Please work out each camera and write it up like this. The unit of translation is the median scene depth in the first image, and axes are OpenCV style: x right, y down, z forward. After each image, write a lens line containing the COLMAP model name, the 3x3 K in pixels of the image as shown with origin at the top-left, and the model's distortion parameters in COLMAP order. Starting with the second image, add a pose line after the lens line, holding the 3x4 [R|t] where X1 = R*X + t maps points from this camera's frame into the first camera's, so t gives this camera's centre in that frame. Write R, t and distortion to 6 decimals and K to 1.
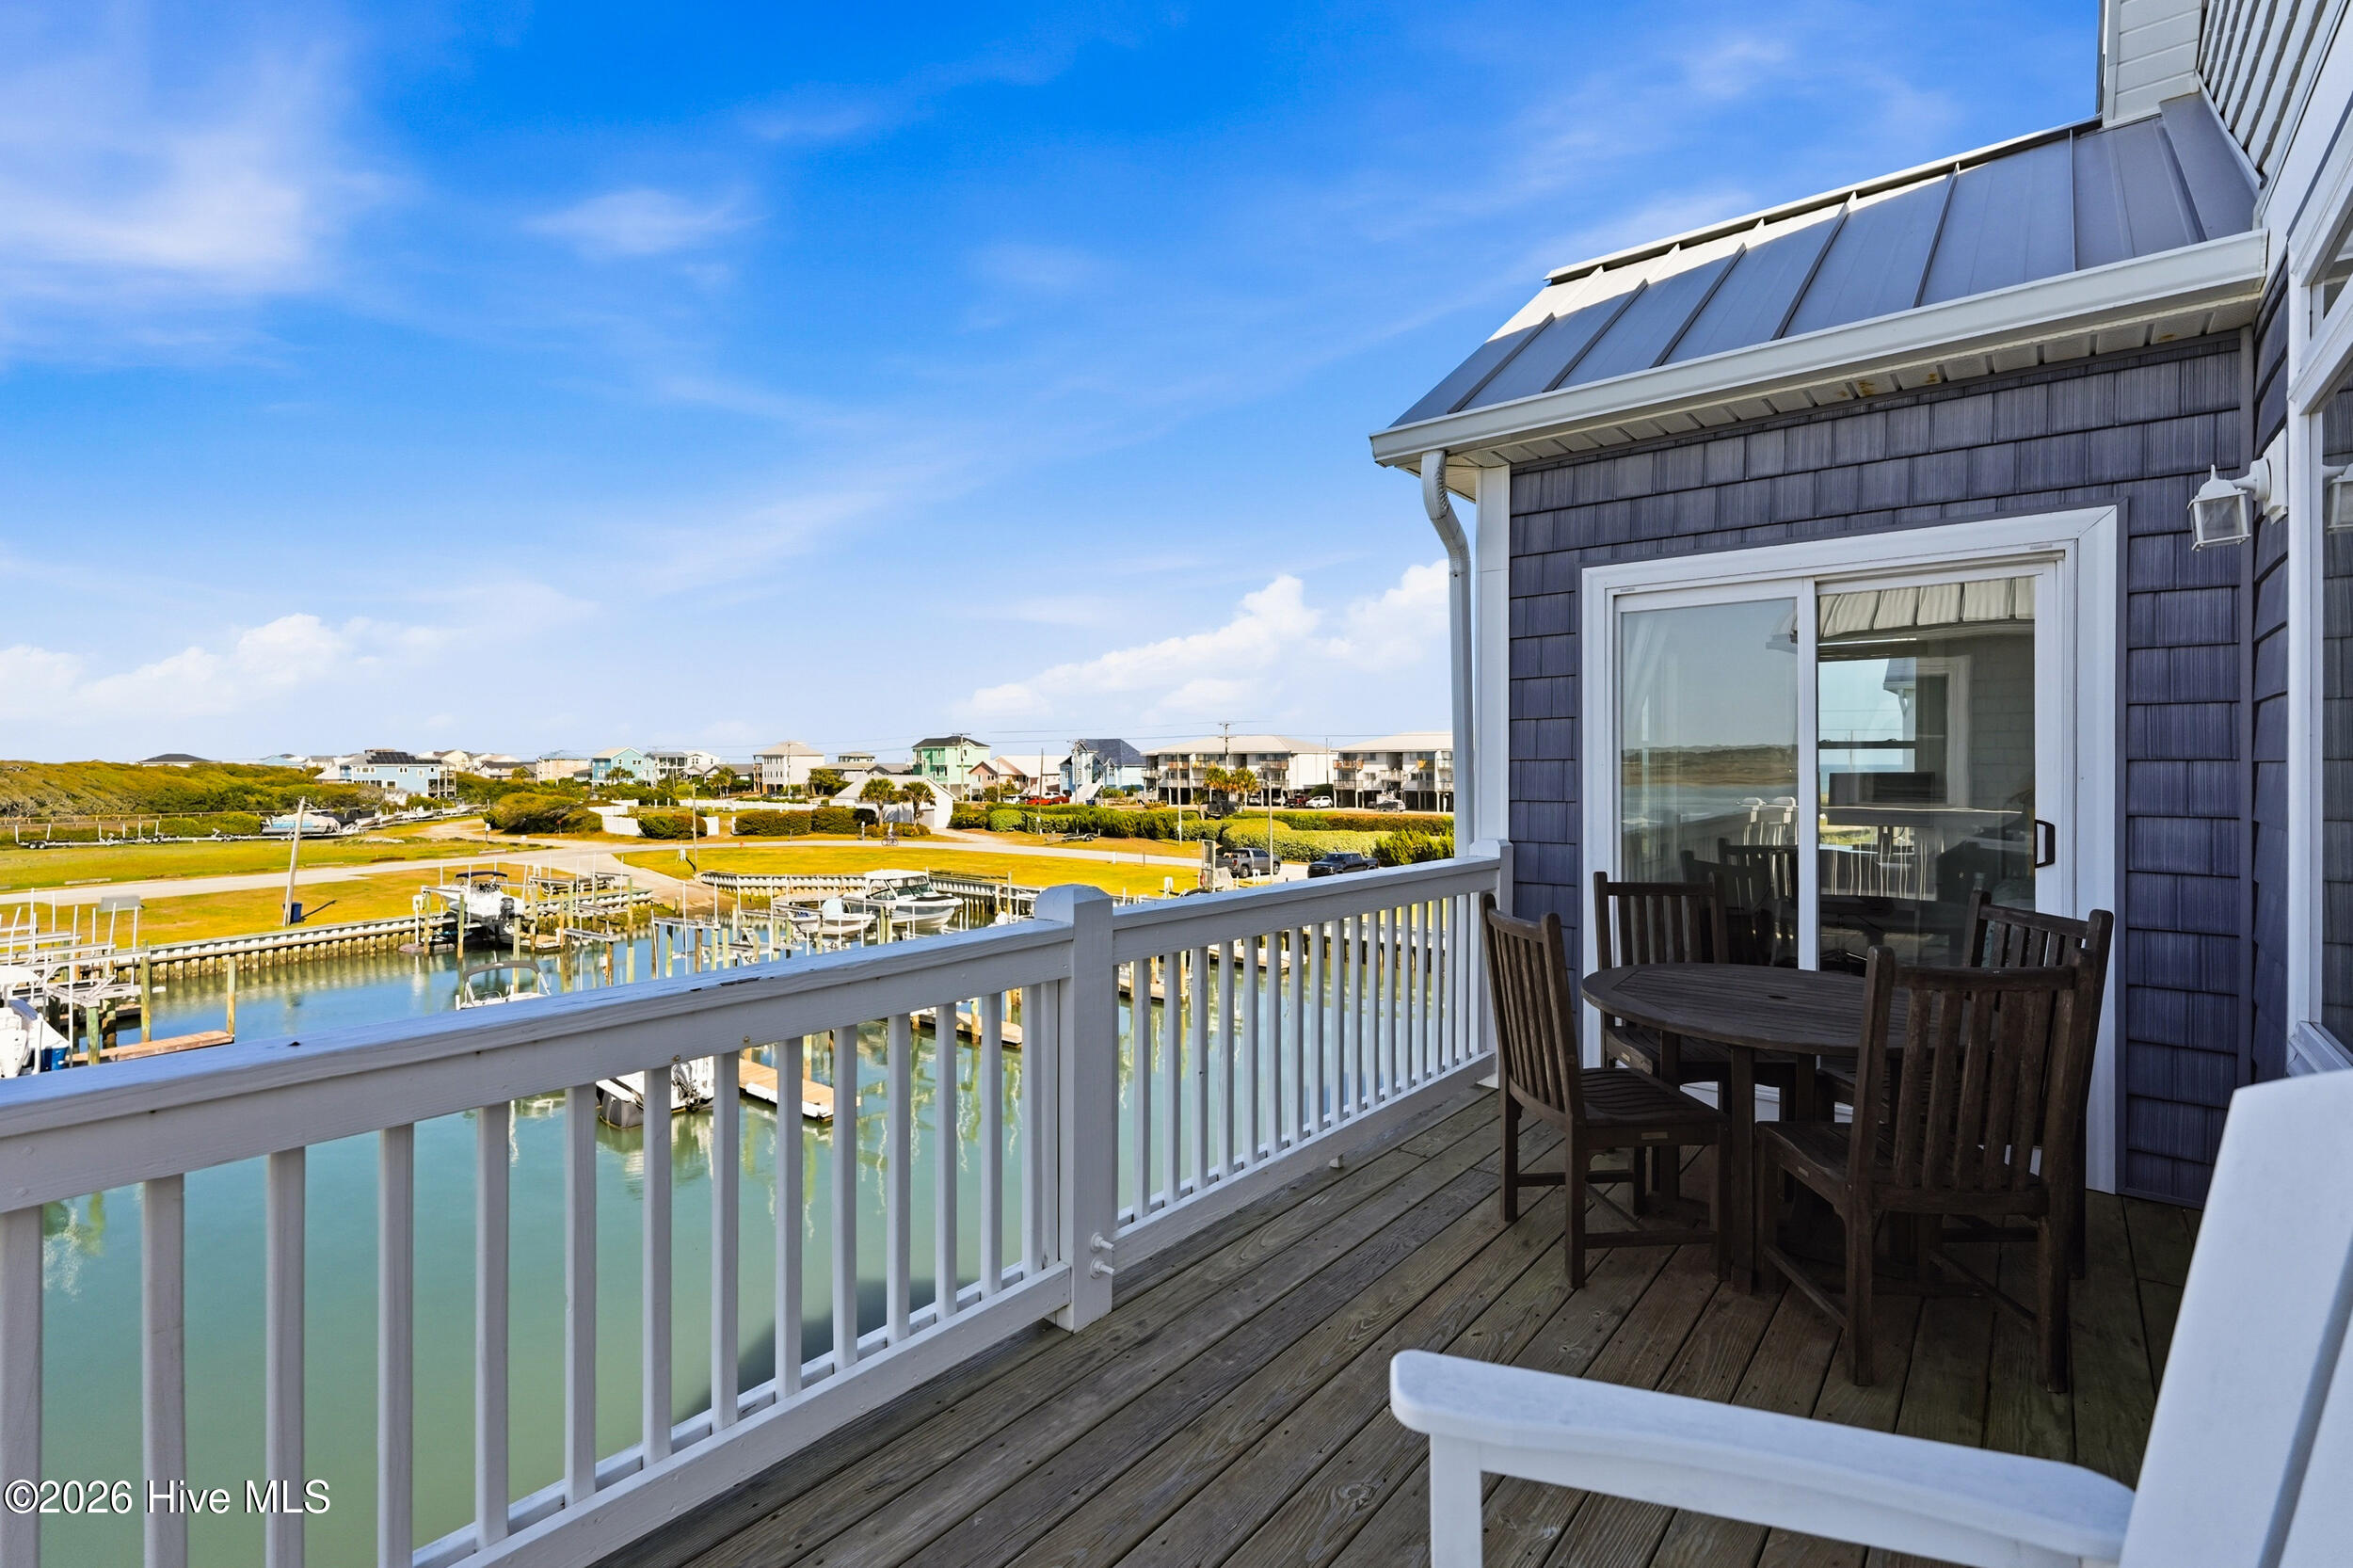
lens RADIAL K [[1029.7, 0, 1178.2], [0, 1029.7, 796.3], [0, 0, 1]] dist [0.005171, -0.000591]
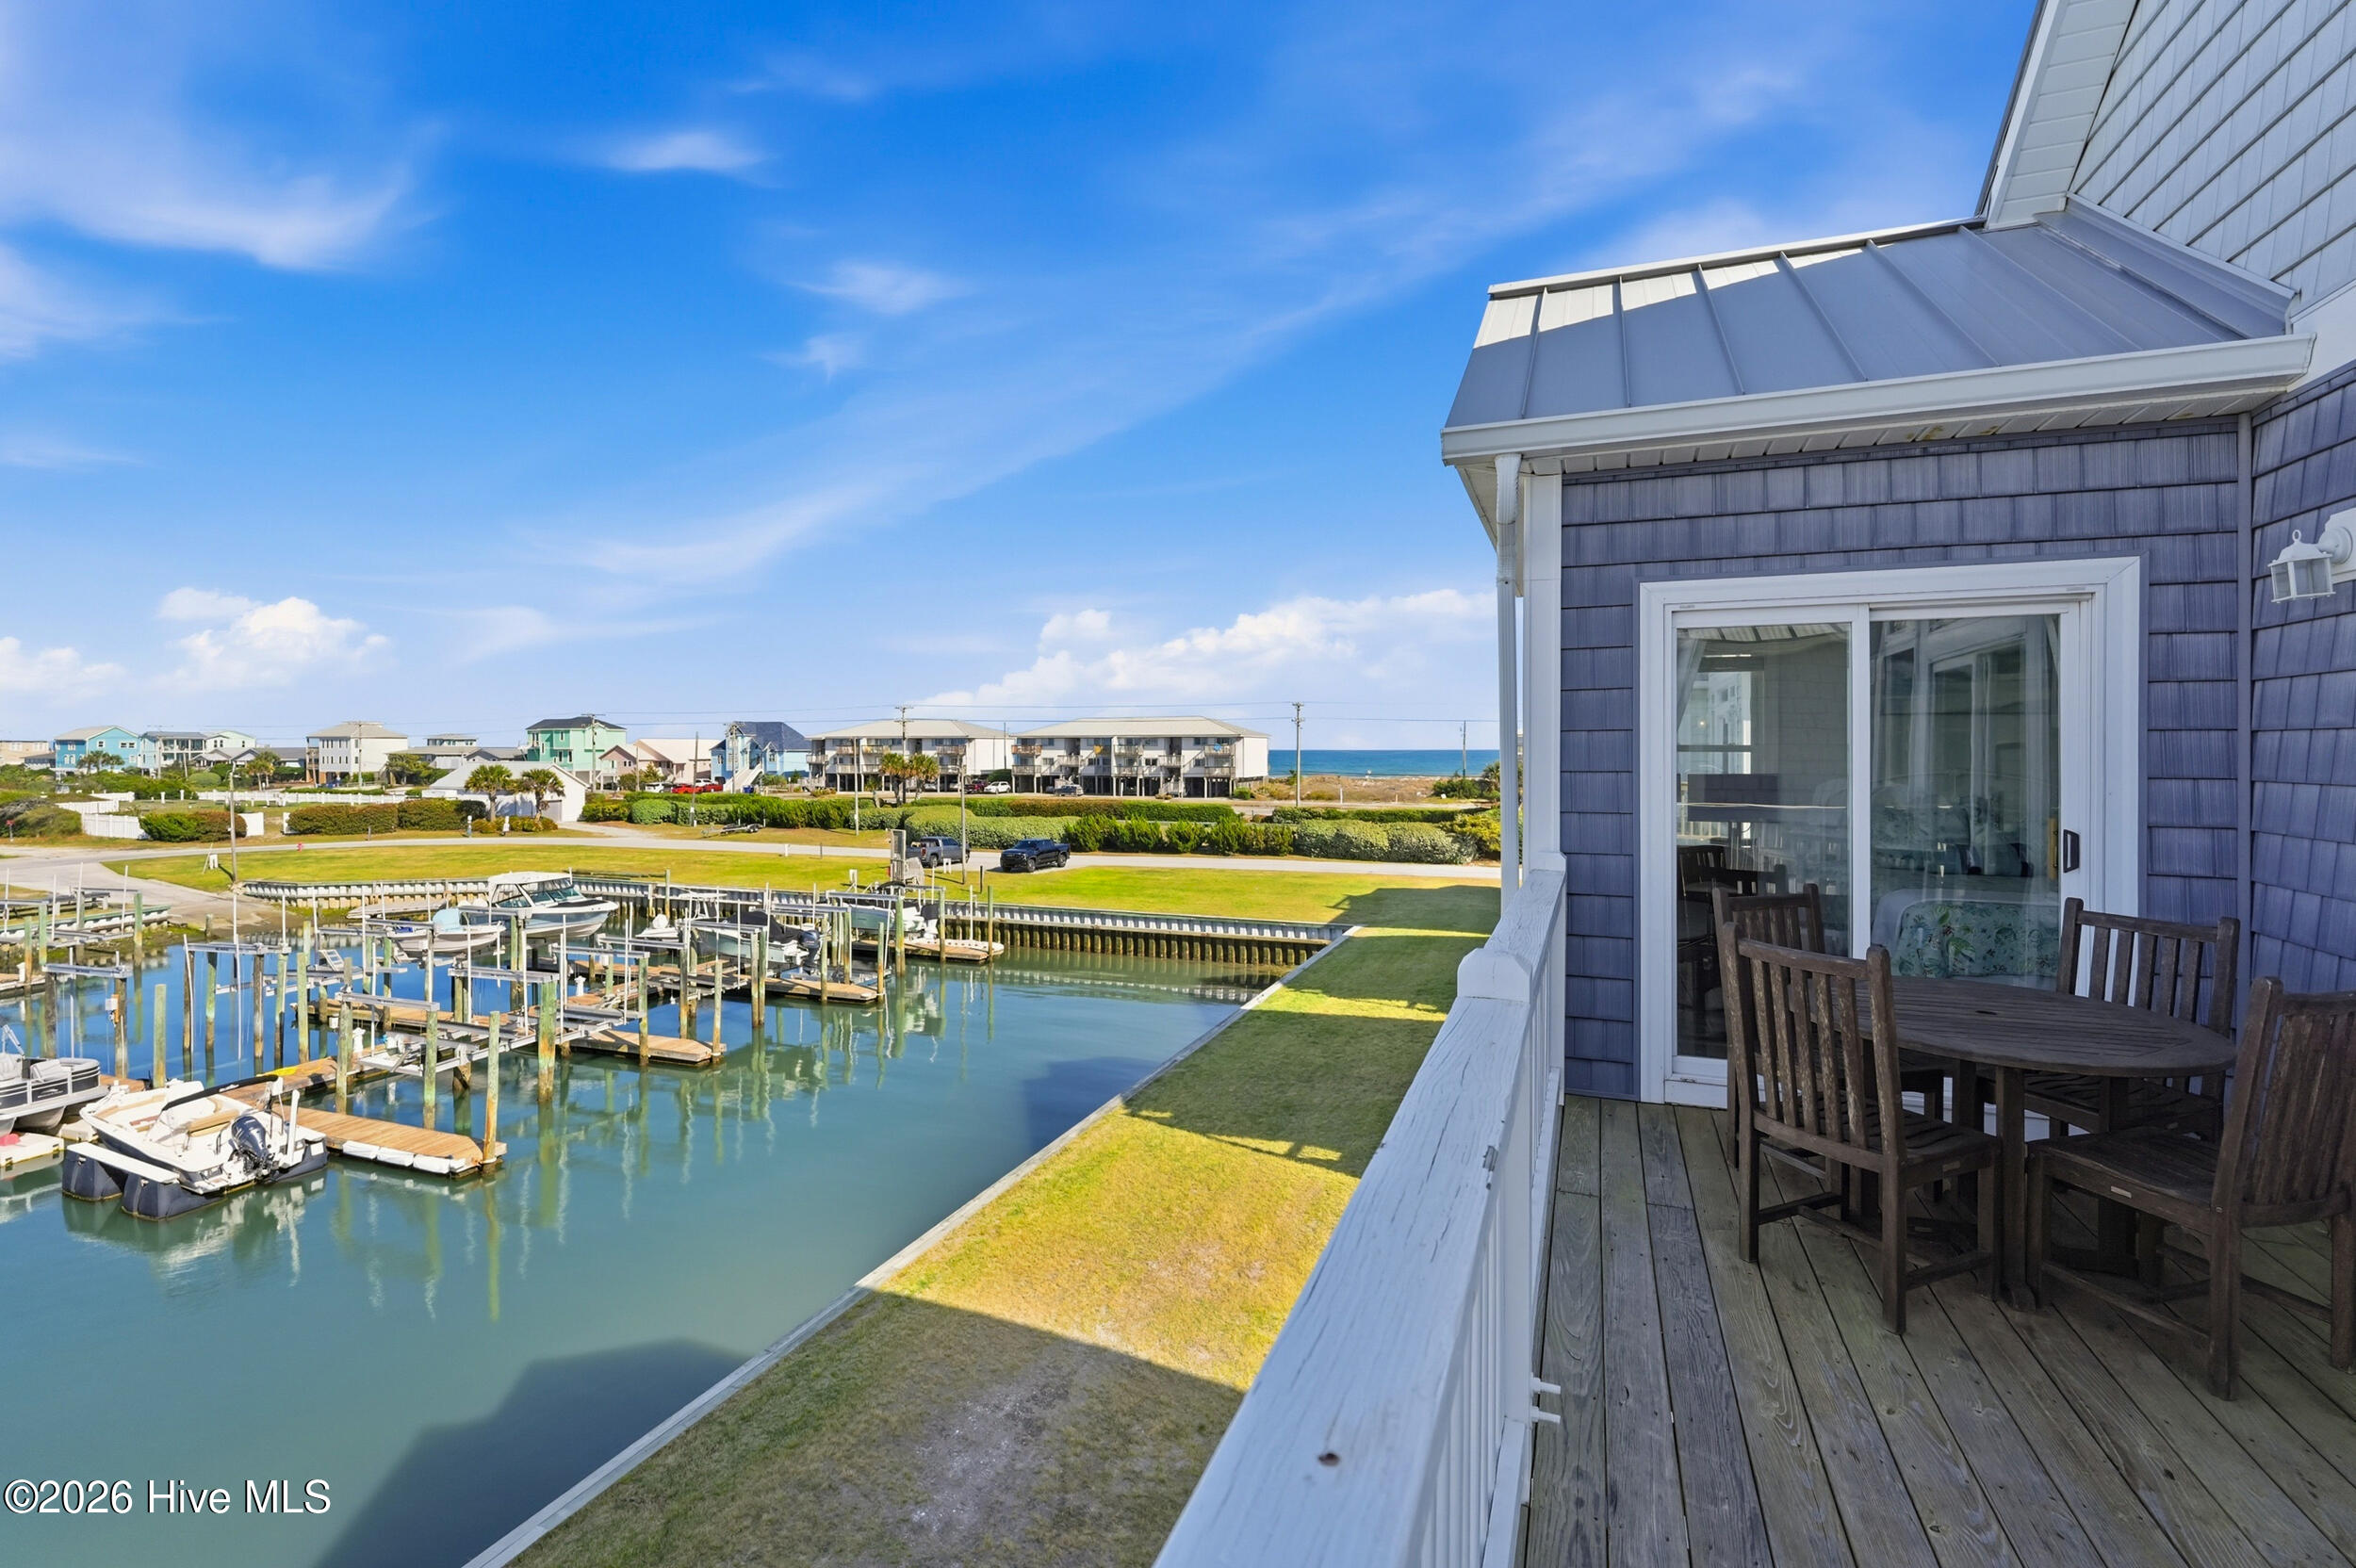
lens RADIAL K [[1030.9, 0, 1159.6], [0, 1030.9, 773.8], [0, 0, 1]] dist [0.005171, -0.000591]
pose [[0.954083, -0.005297, 0.299496, -0.014891], [0.007278, 0.999958, -0.005498, -0.001309], [-0.299455, 0.007426, 0.954082, 0.007255]]
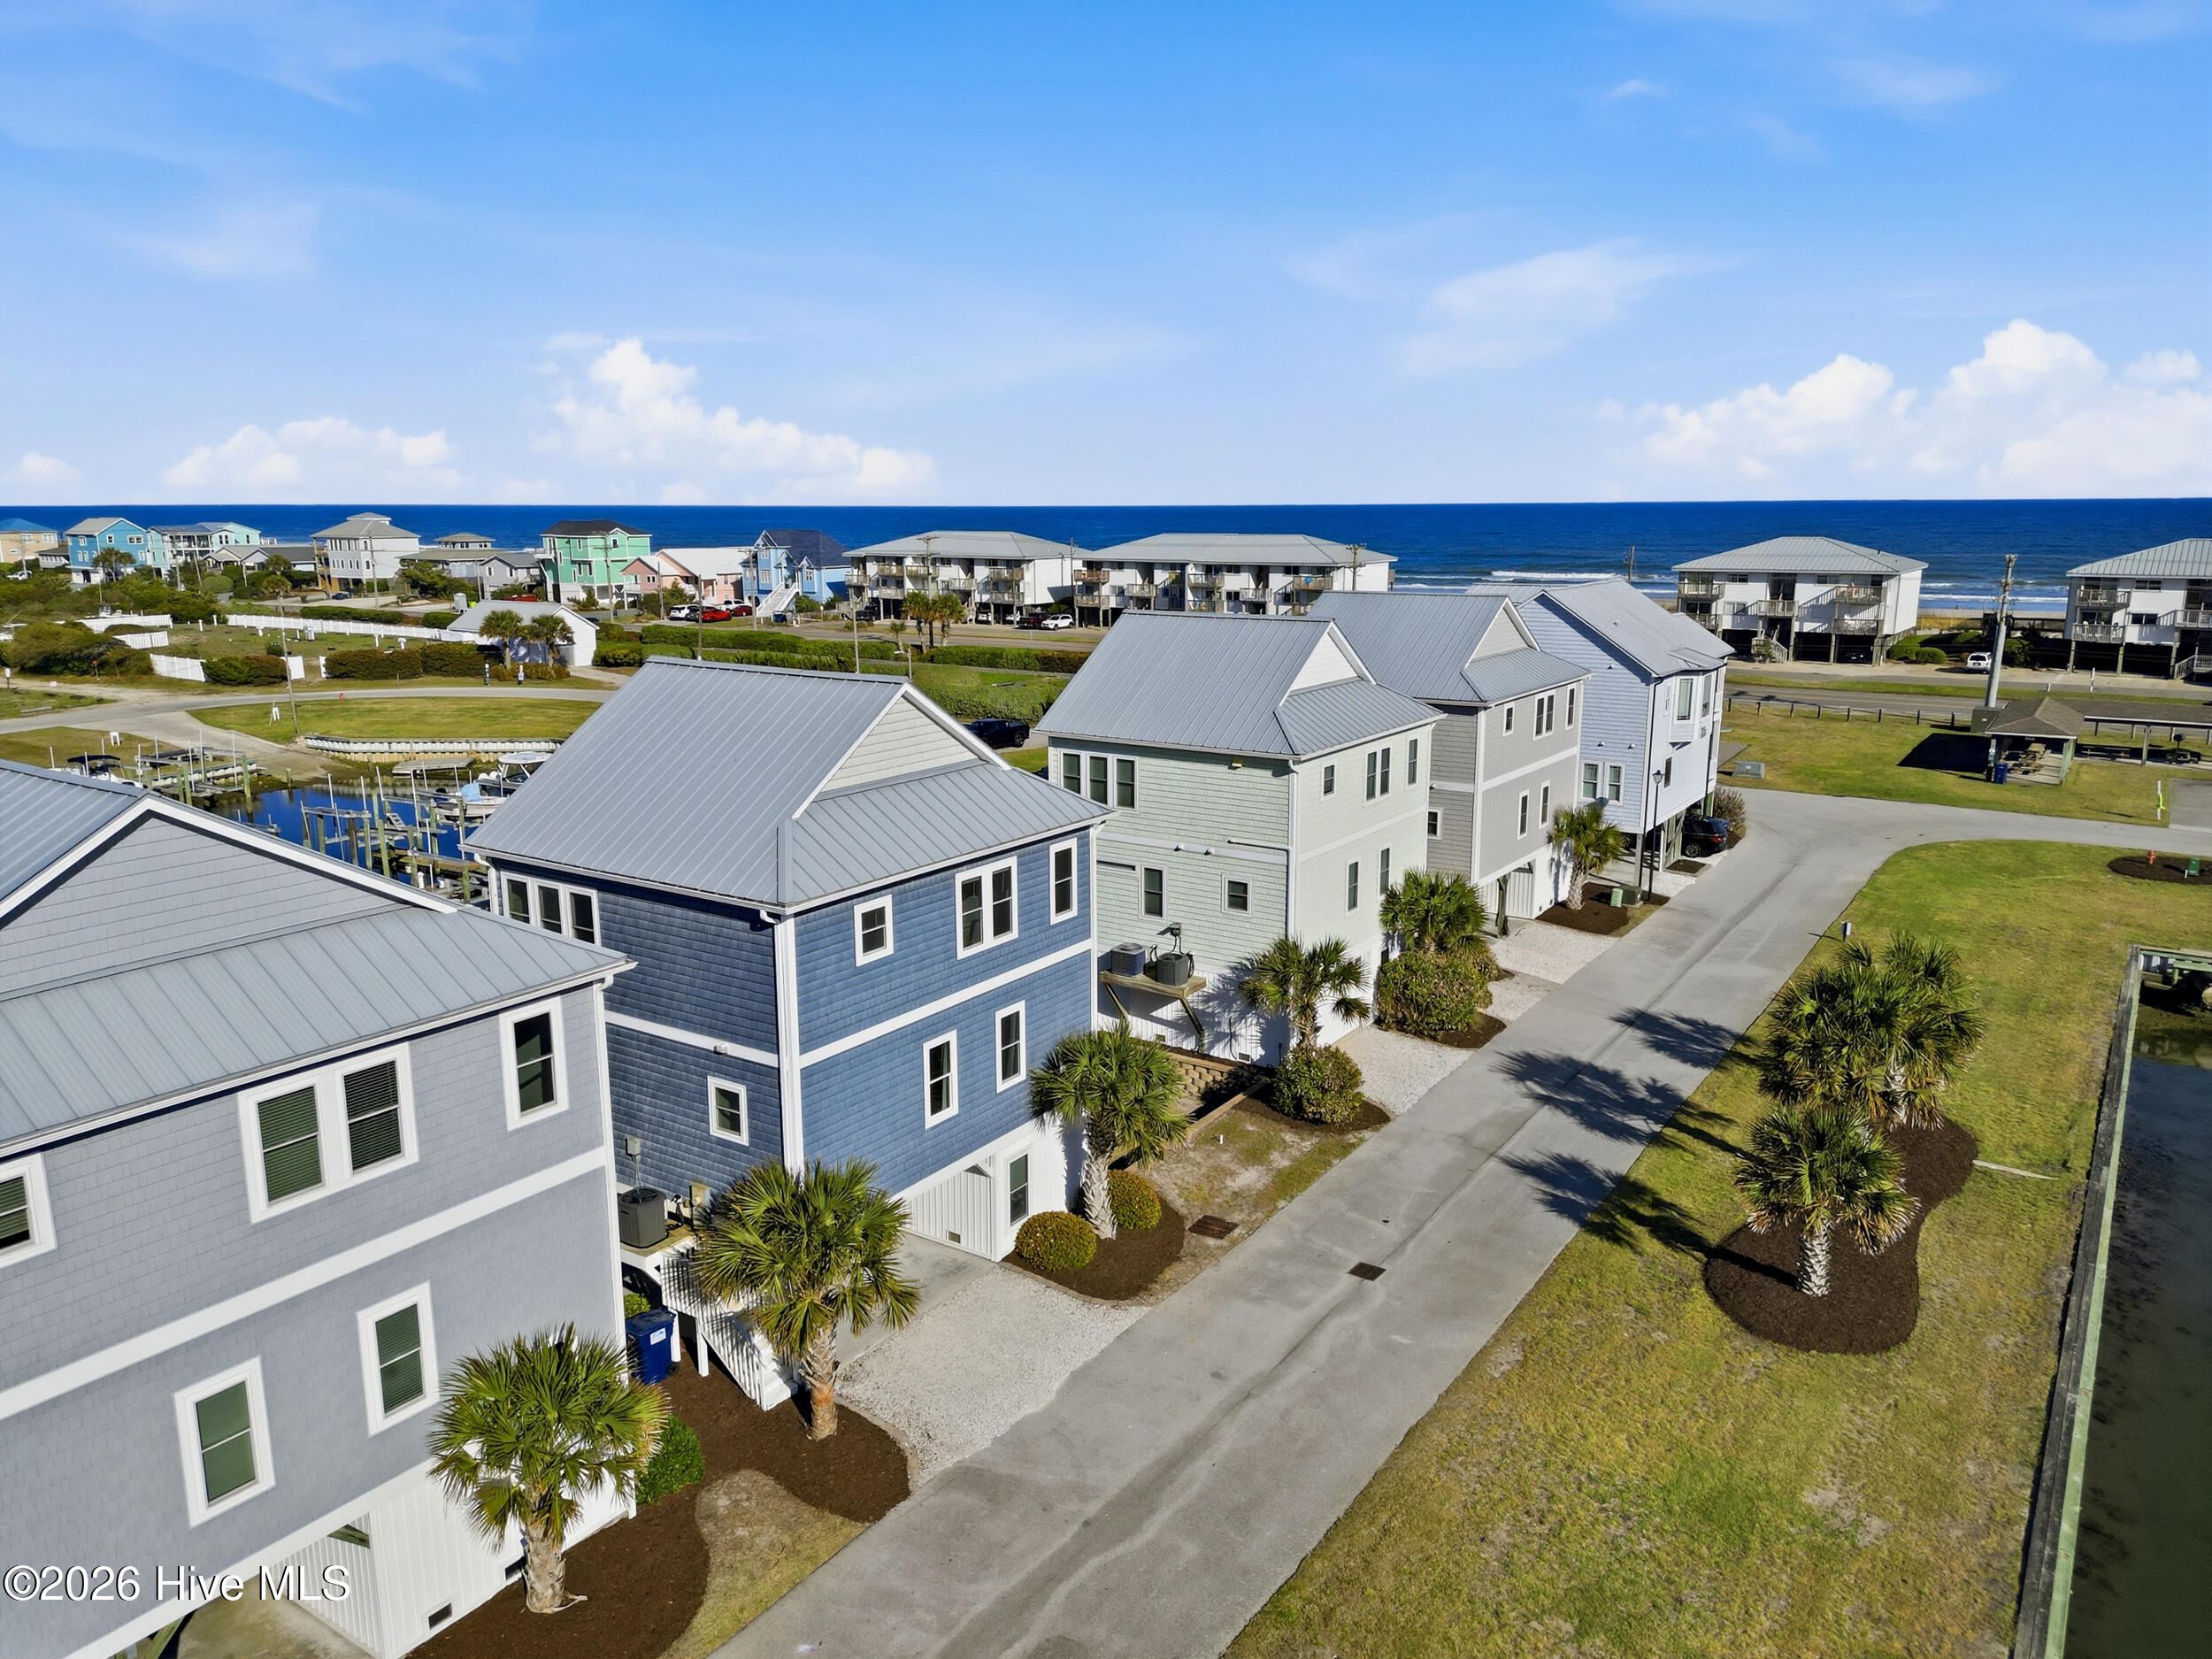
lens RADIAL K [[1552.7, 0, 1115.9], [0, 1552.7, 831.1], [0, 0, 1]] dist [0.054503, -0.036641]
pose [[0.996055, -0.018832, 0.086715, 0.091117], [0.002711, 0.983224, 0.182383, -0.070540], [-0.088694, -0.181428, 0.979396, -0.317643]]
